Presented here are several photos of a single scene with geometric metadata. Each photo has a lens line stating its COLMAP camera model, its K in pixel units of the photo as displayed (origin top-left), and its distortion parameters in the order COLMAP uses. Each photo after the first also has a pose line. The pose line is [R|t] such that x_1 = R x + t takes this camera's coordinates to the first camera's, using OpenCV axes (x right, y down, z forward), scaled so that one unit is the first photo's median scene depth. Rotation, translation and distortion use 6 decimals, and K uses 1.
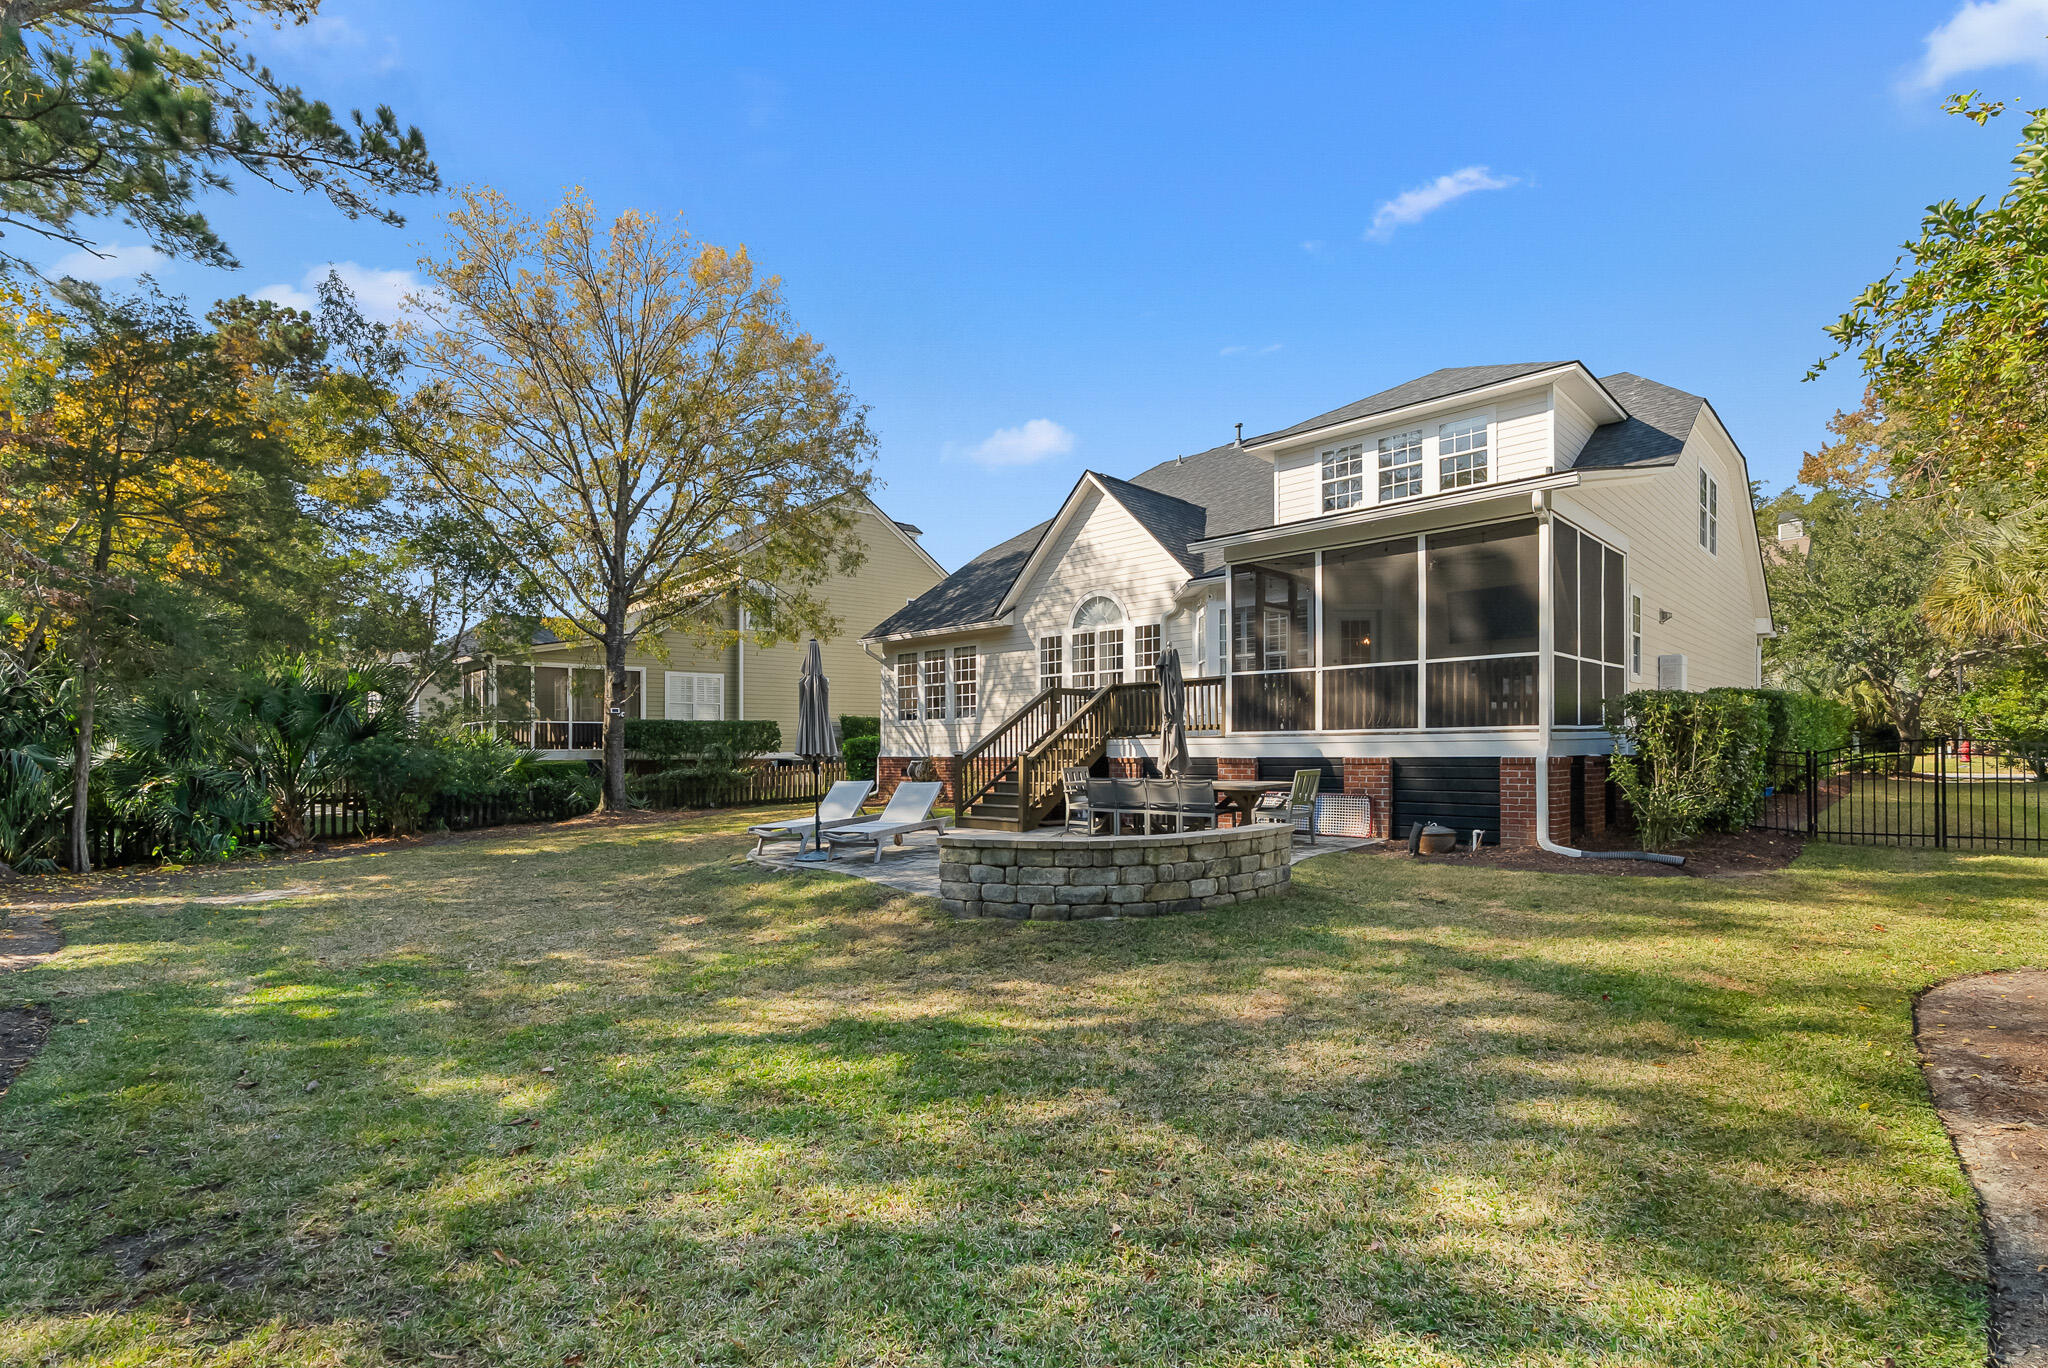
lens RADIAL K [[904.2, 0, 1021.1], [0, 904.2, 745.7], [0, 0, 1]] dist [0.000257, 0.000013]
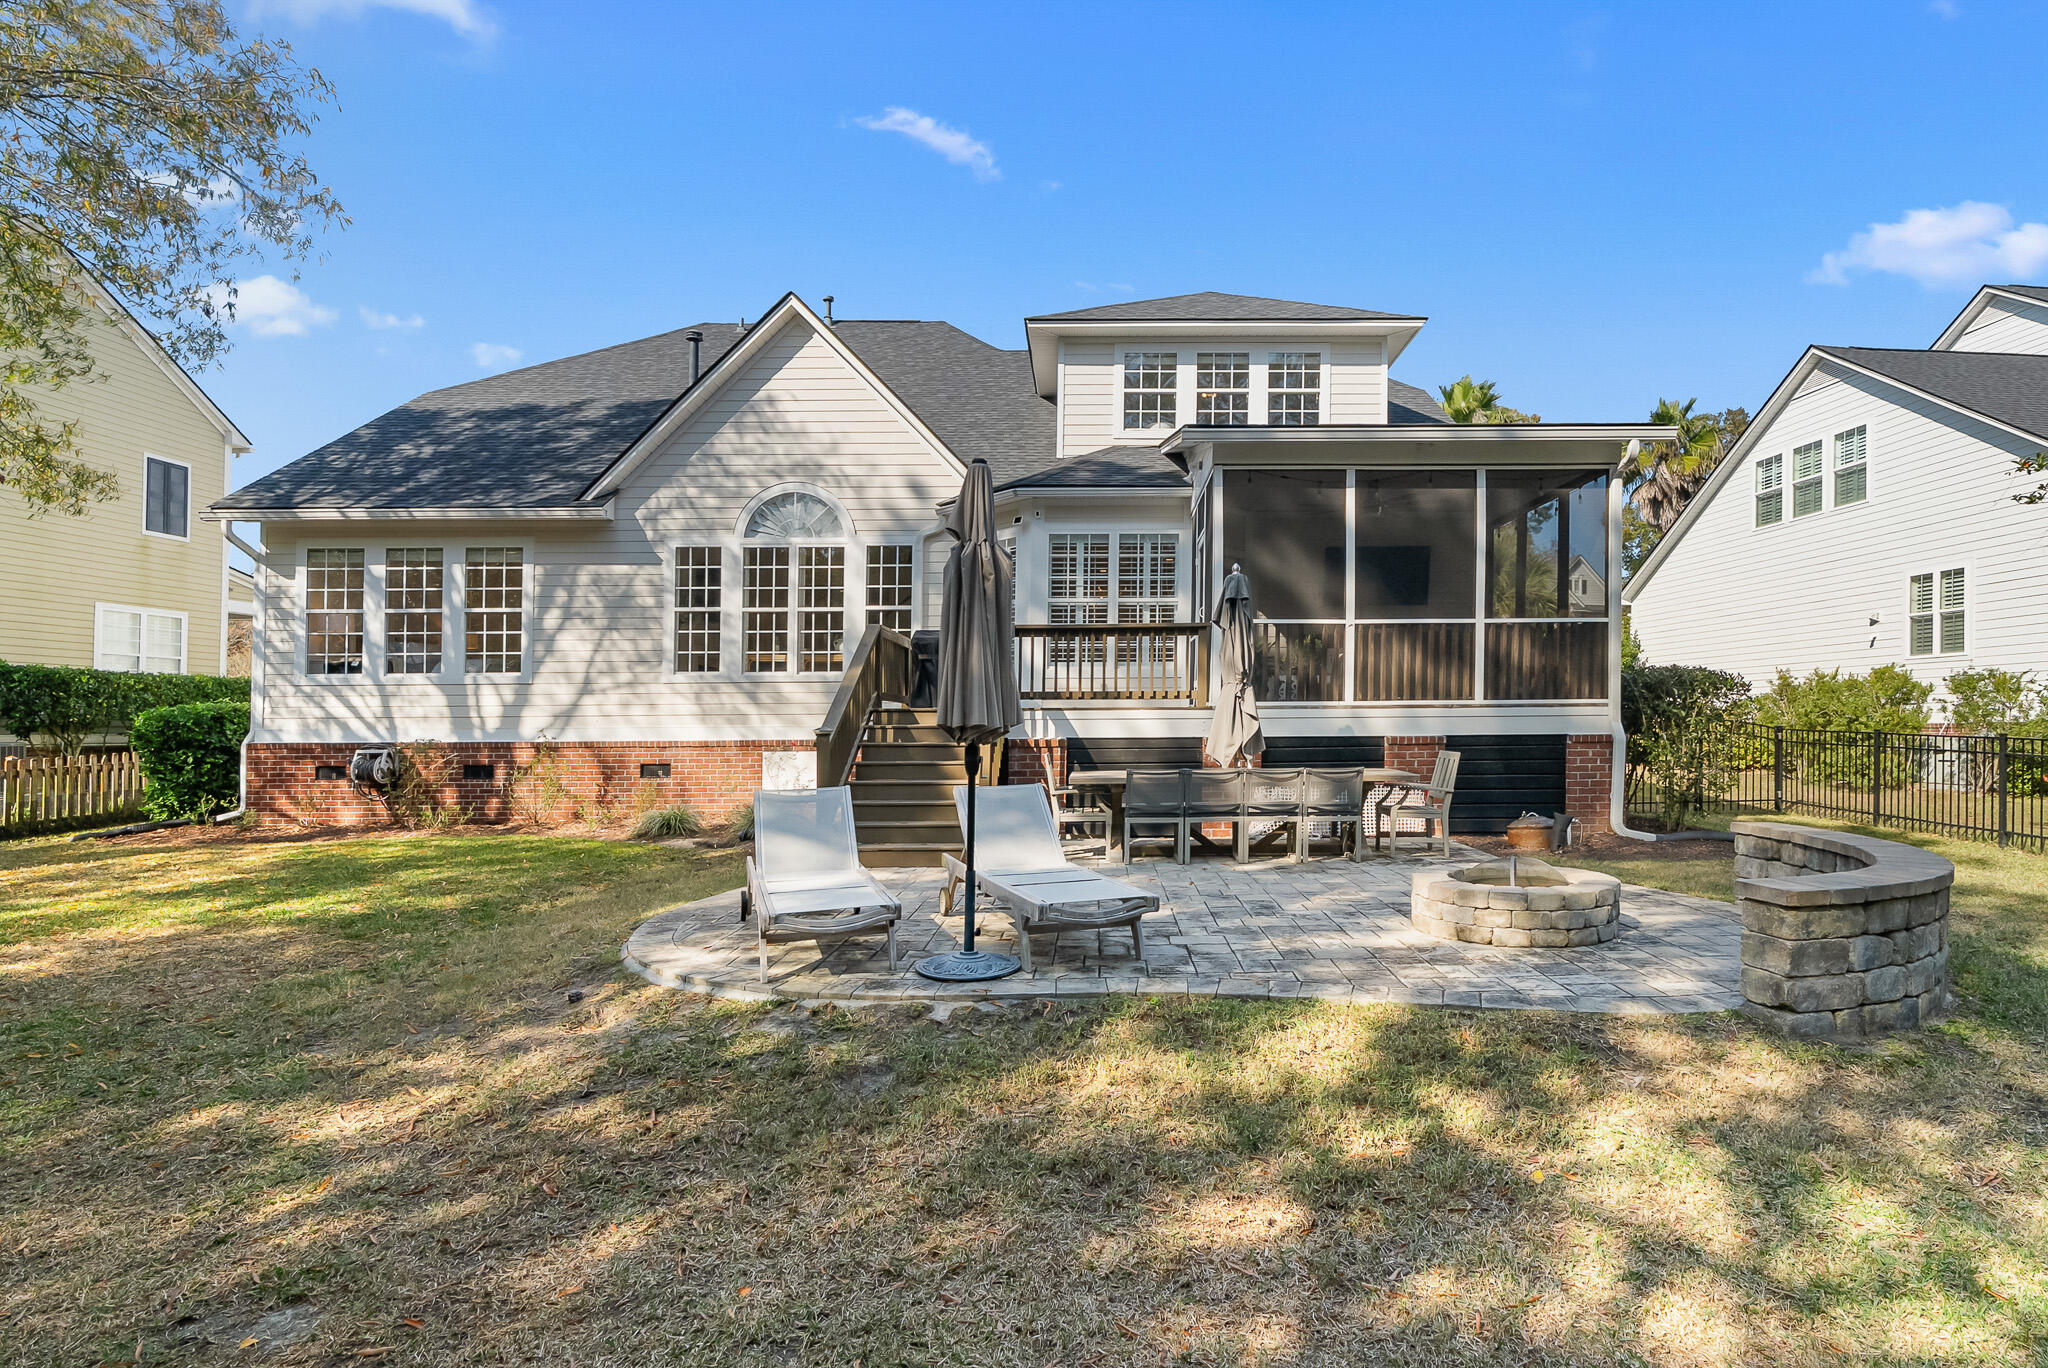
lens RADIAL K [[1043.2, 0, 1027.0], [0, 1043.2, 729.7], [0, 0, 1]] dist [0.000267, 0.000103]
pose [[0.730709, 0.003530, 0.682680, -0.289516], [-0.002234, 0.999994, -0.002779, 0.006376], [-0.682685, 0.000505, 0.730712, 0.323903]]
